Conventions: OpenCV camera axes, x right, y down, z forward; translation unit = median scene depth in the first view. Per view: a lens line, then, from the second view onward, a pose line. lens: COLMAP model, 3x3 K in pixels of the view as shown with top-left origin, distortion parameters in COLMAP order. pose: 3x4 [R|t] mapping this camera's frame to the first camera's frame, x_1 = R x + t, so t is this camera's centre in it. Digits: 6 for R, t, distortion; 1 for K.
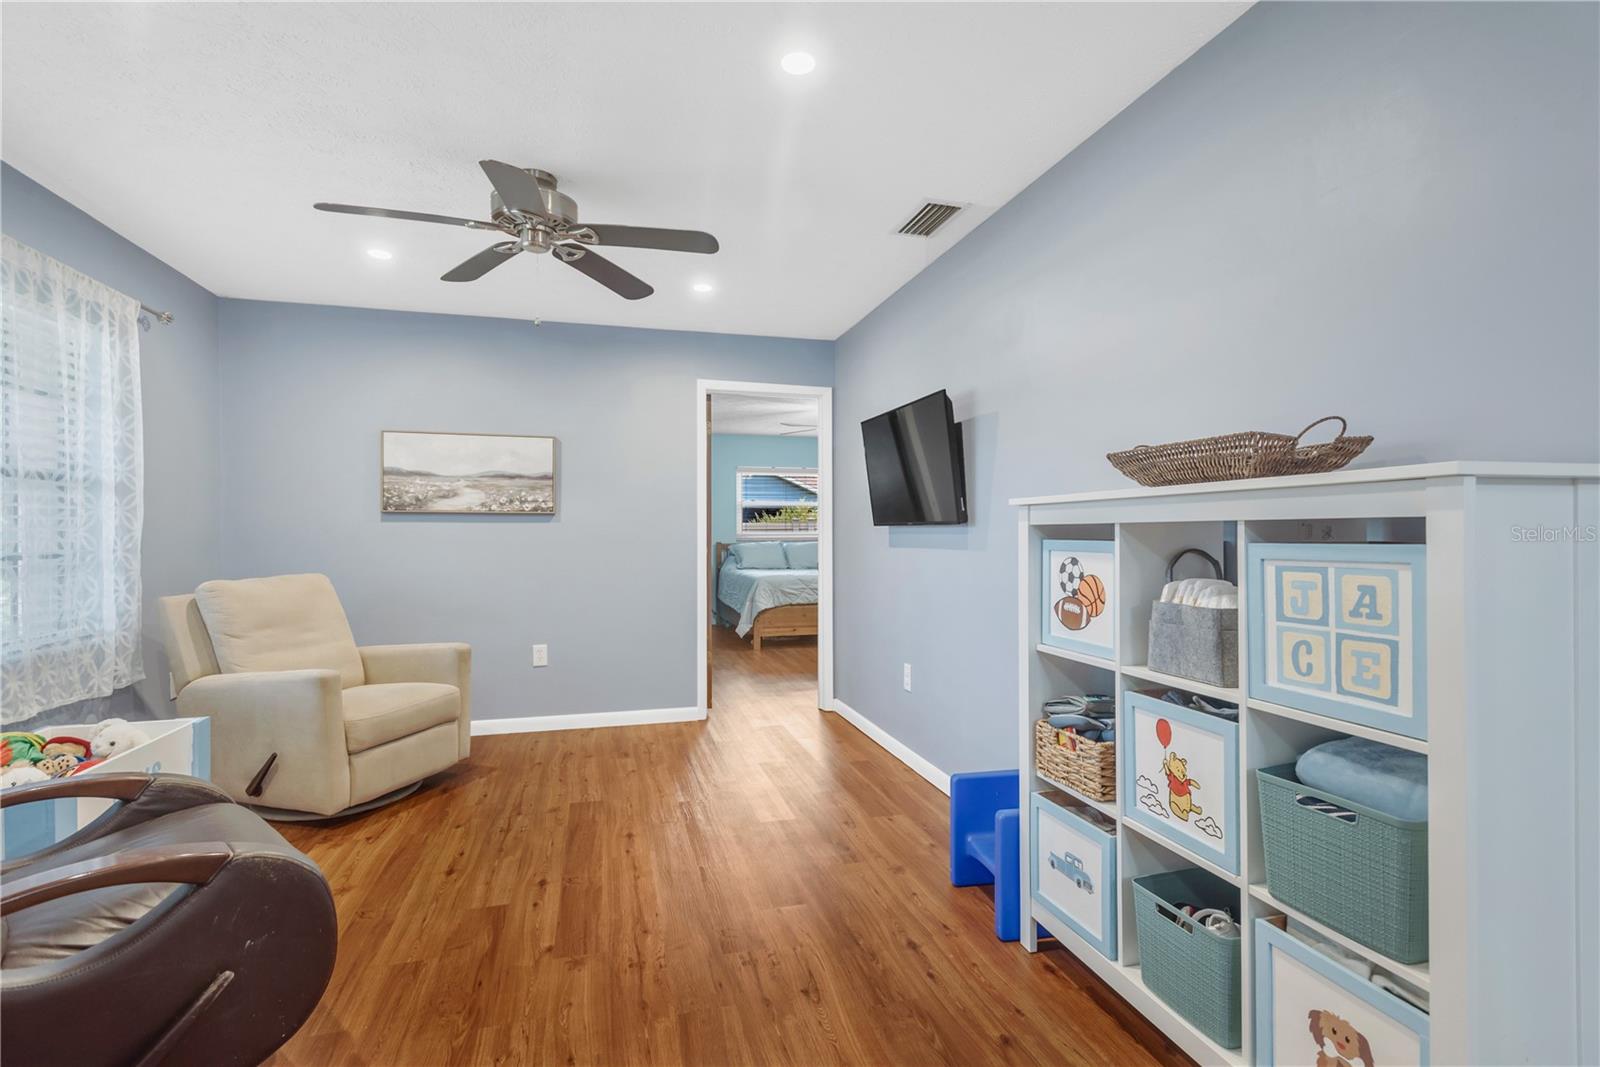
lens RADIAL K [[753.5, 0, 801.5], [0, 753.5, 529.3], [0, 0, 1]] dist [0.002060, -0.000823]
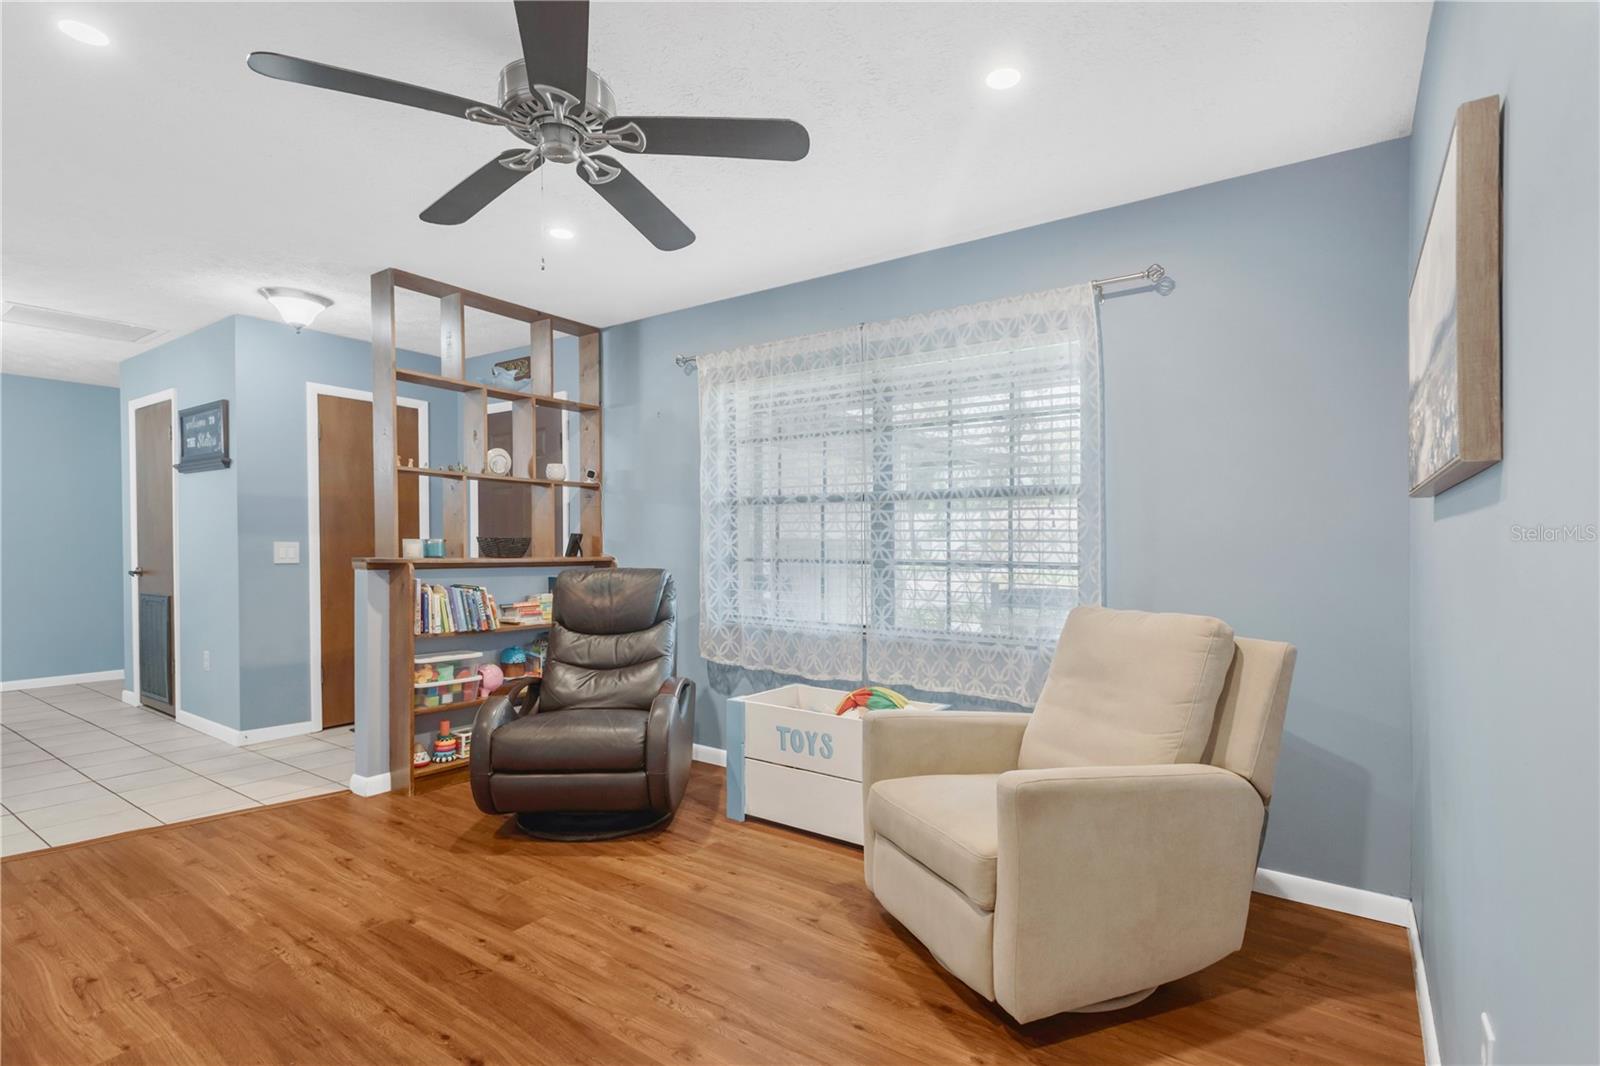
lens RADIAL K [[753.5, 0, 804.0], [0, 753.5, 533.4], [0, 0, 1]] dist [0.002060, -0.000823]
pose [[-0.758573, -0.008743, -0.651530, -0.043189], [-0.007331, 0.999961, -0.004883, 0.001476], [0.651547, 0.001072, -0.758607, 1.807687]]
